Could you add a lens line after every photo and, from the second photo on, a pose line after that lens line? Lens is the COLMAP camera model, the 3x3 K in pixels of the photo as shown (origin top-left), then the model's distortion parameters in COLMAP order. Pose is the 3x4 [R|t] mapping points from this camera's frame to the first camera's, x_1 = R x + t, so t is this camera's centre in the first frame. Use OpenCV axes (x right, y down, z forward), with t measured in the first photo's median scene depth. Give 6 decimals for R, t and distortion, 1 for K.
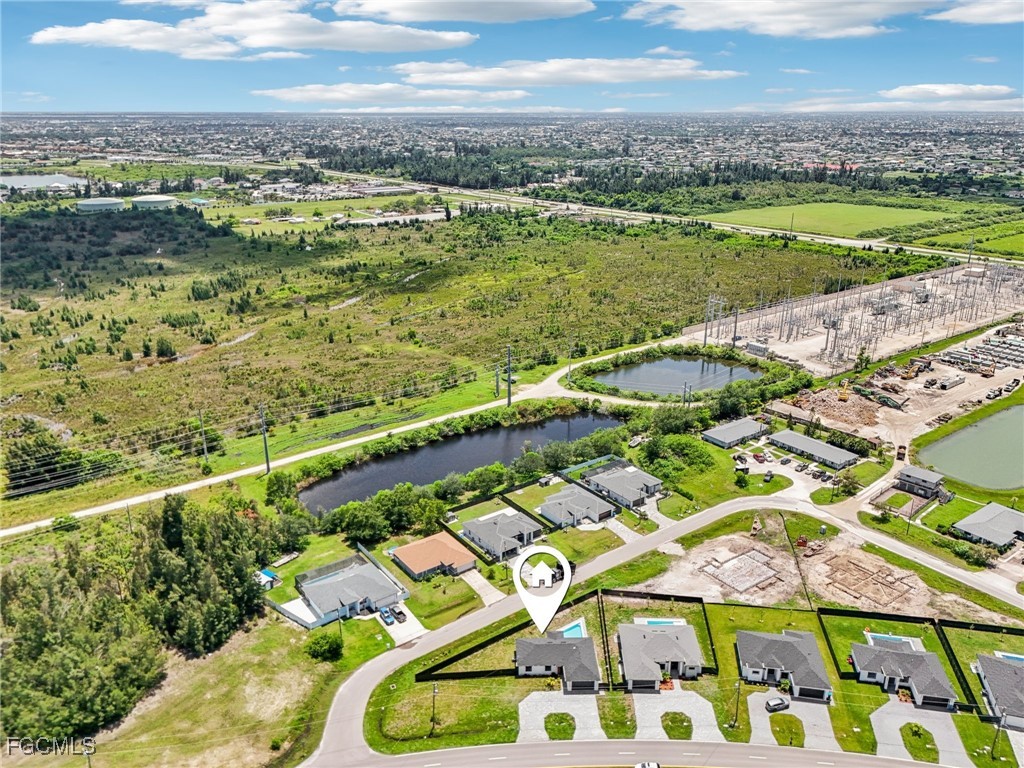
lens RADIAL K [[771.6, 0, 512.0], [0, 771.6, 384.0], [0, 0, 1]] dist [0.065657, -0.066404]
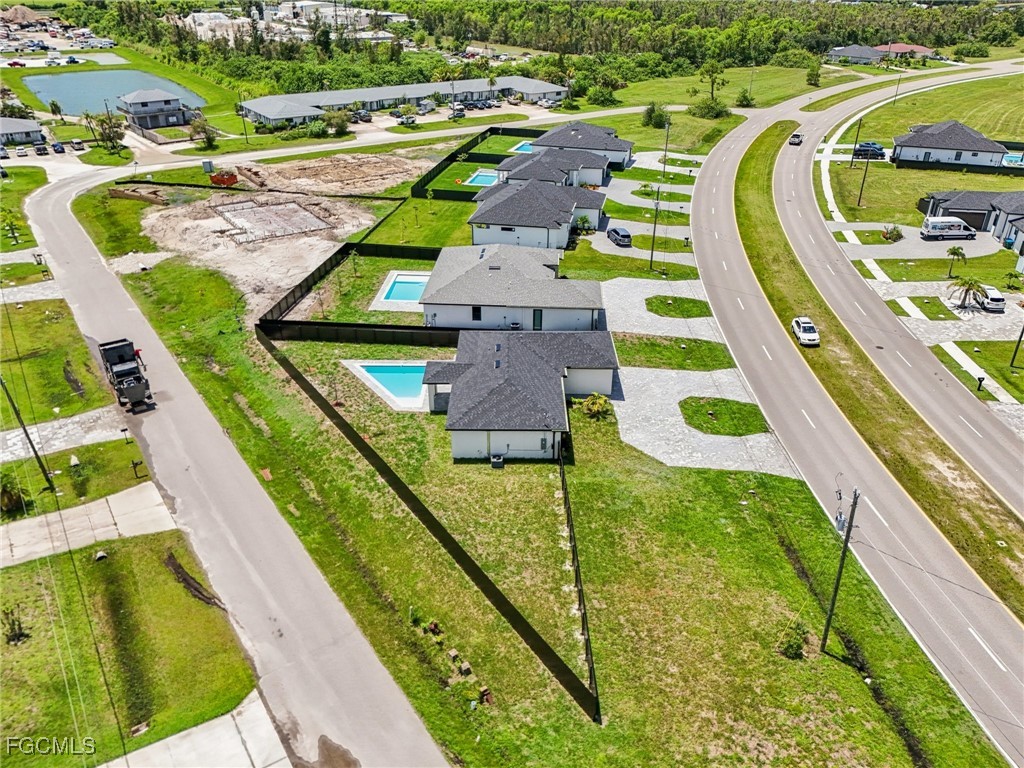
lens RADIAL K [[784.4, 0, 513.0], [0, 784.4, 356.9], [0, 0, 1]] dist [0.069643, -0.066561]
pose [[0.034184, -0.446911, 0.893925, -0.237929], [0.330022, 0.849322, 0.411992, 0.152305], [-0.943354, 0.280931, 0.176524, 0.784781]]
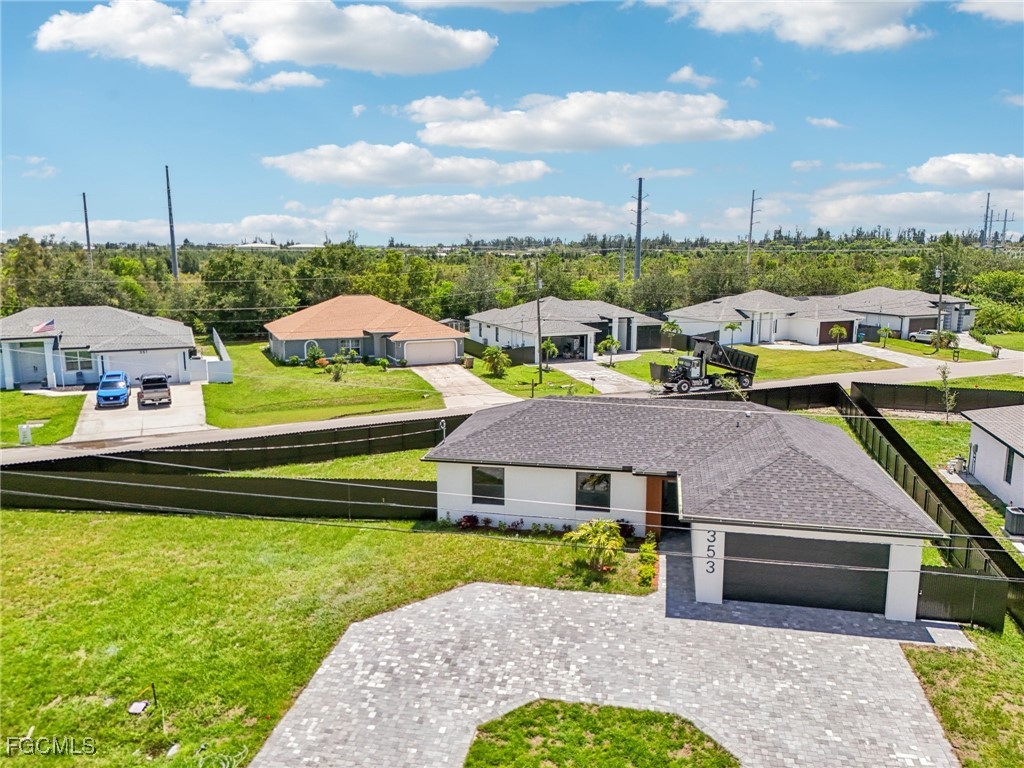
lens RADIAL K [[771.6, 0, 512.0], [0, 771.6, 384.0], [0, 0, 1]] dist [0.065657, -0.066404]
pose [[0.974940, 0.039281, -0.218971, 0.055004], [-0.074415, 0.985172, -0.154593, 0.306259], [0.209651, 0.167014, 0.963407, 0.678410]]
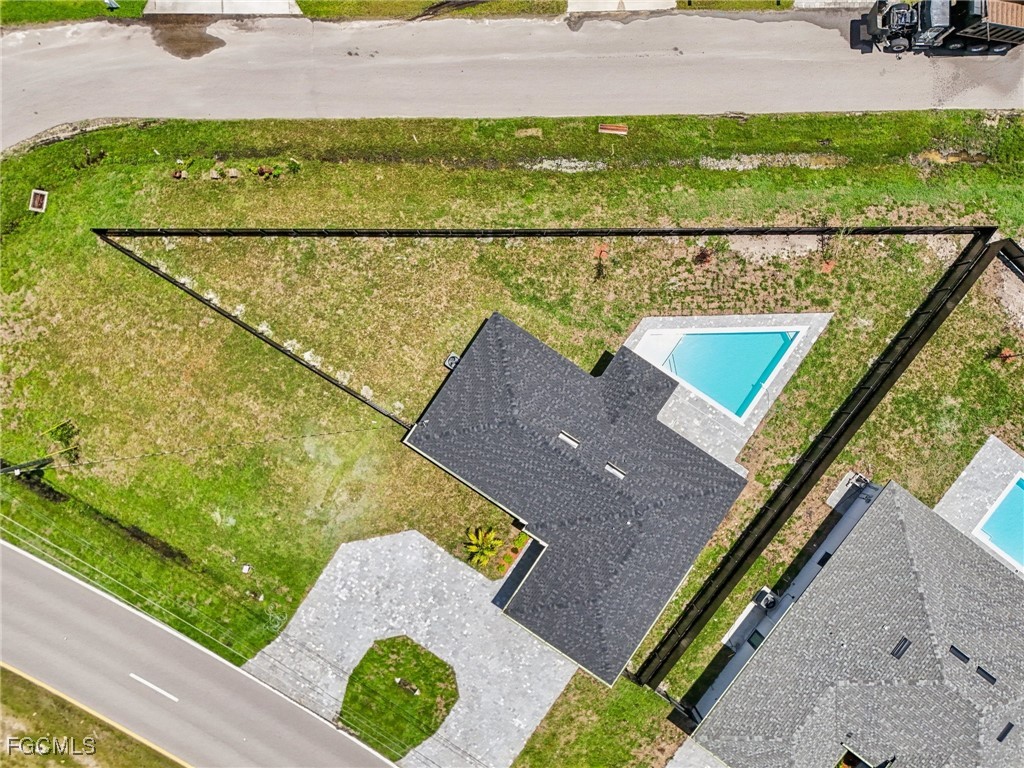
lens RADIAL K [[771.6, 0, 512.0], [0, 771.6, 384.0], [0, 0, 1]] dist [0.065657, -0.066404]
pose [[0.811097, 0.584492, 0.022158, 0.014973], [-0.209657, 0.255157, 0.943896, 0.084457], [0.546046, -0.770236, 0.329500, 0.781305]]
